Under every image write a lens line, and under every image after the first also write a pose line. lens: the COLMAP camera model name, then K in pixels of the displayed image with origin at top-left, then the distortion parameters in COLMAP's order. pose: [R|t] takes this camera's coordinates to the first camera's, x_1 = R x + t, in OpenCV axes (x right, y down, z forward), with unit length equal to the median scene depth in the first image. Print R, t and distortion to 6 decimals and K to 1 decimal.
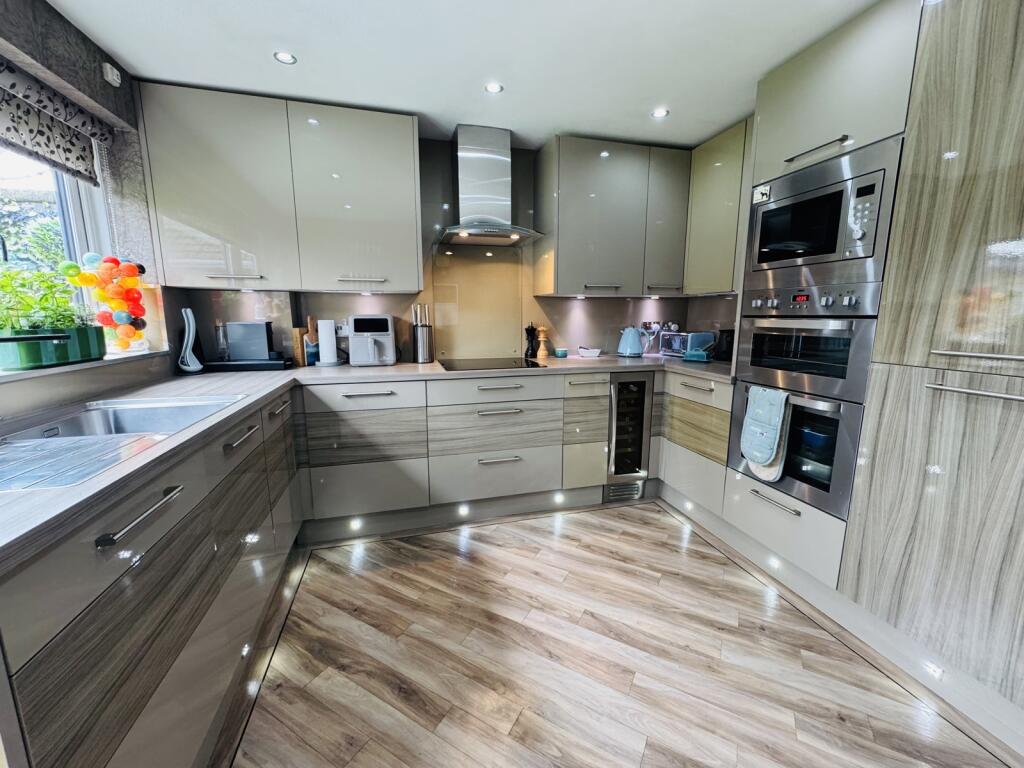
lens RADIAL K [[409.6, 0, 512.9], [0, 409.6, 383.6], [0, 0, 1]] dist [-0.002652, 0.000021]
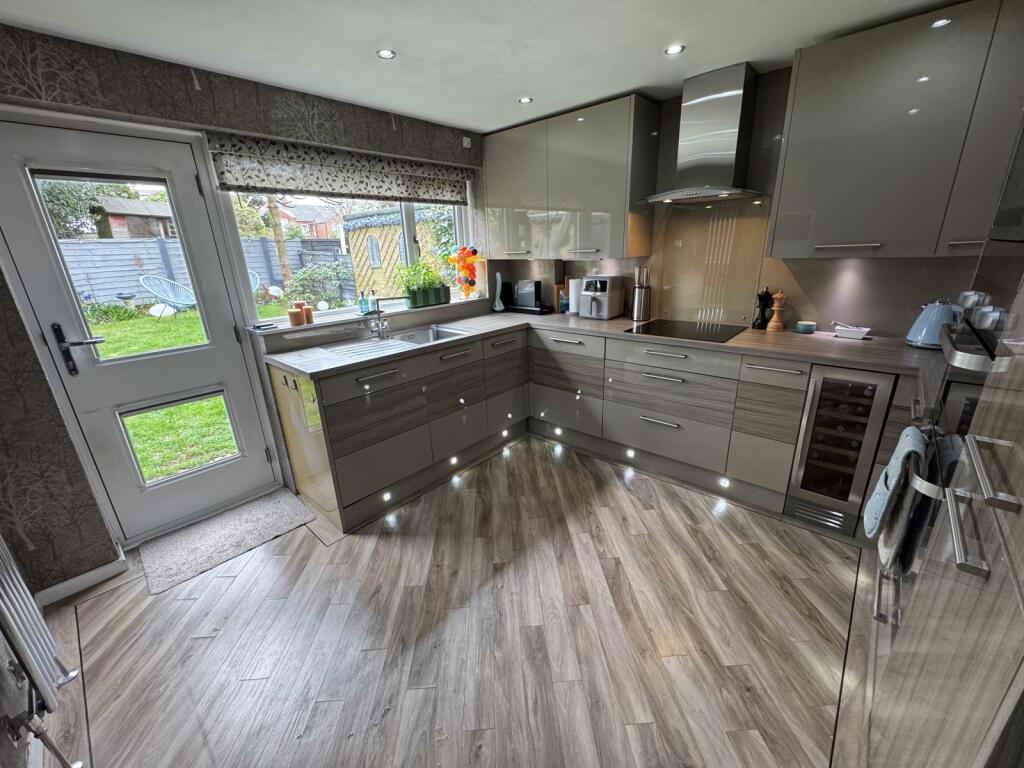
lens RADIAL K [[409.6, 0, 512.3], [0, 409.6, 384.5], [0, 0, 1]] dist [-0.002652, 0.000021]
pose [[0.541327, 0.247675, -0.803506, 0.648433], [-0.104306, 0.968030, 0.228117, -0.121113], [0.834317, -0.039676, 0.549855, 0.104178]]
